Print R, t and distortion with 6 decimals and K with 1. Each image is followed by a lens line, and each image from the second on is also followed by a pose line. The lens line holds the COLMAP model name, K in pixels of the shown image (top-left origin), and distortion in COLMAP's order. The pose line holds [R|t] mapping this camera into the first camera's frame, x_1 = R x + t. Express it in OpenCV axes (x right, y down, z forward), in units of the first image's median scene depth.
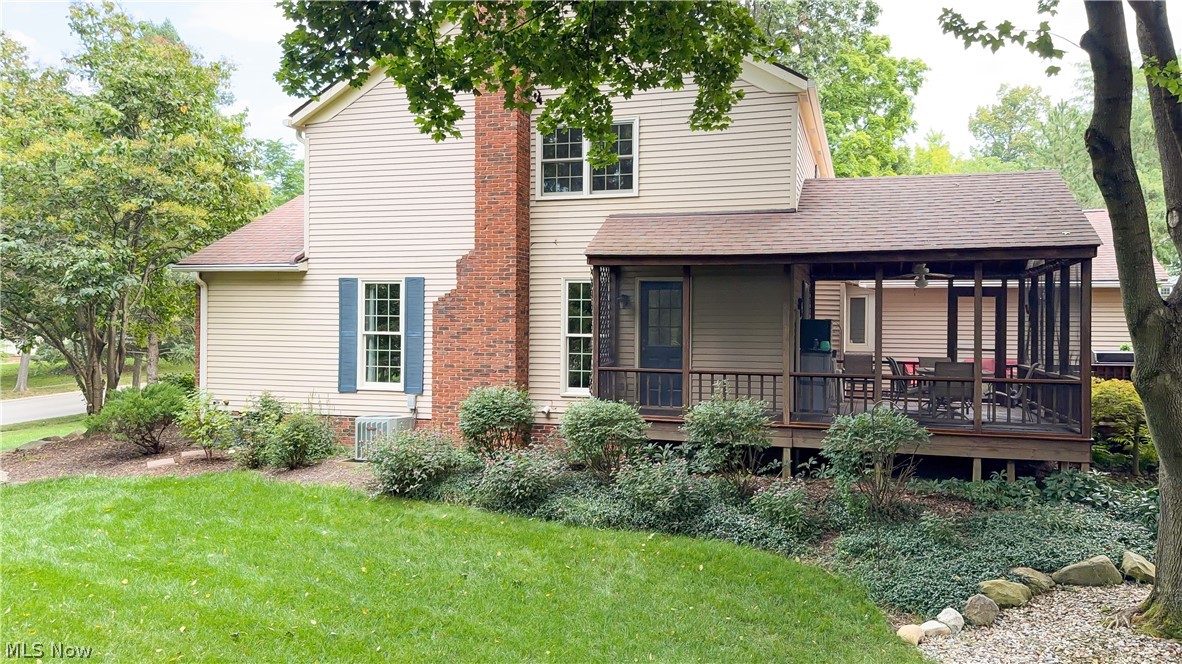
lens RADIAL K [[846.7, 0, 596.0], [0, 846.7, 322.3], [0, 0, 1]] dist [0.155047, -0.268030]
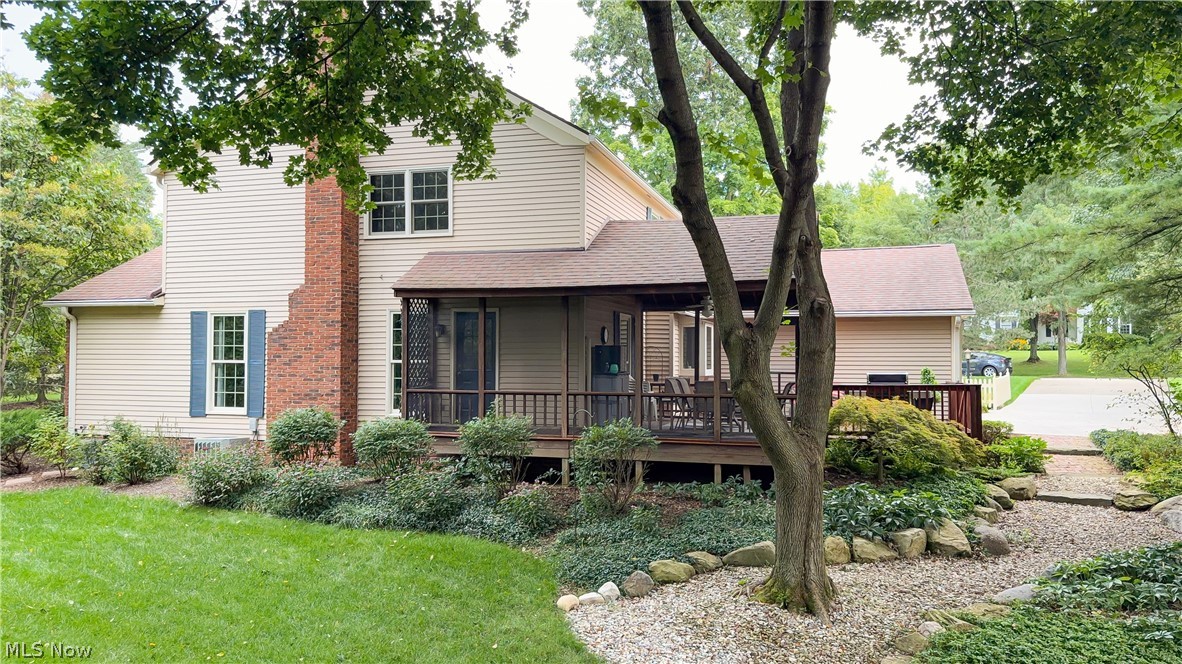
lens RADIAL K [[849.7, 0, 591.0], [0, 849.7, 332.0], [0, 0, 1]] dist [0.104822, -0.138359]
pose [[0.999893, -0.007161, 0.012764, 0.213863], [0.007520, 0.999573, -0.028244, 0.010269], [-0.012556, 0.028337, 0.999520, -0.112498]]
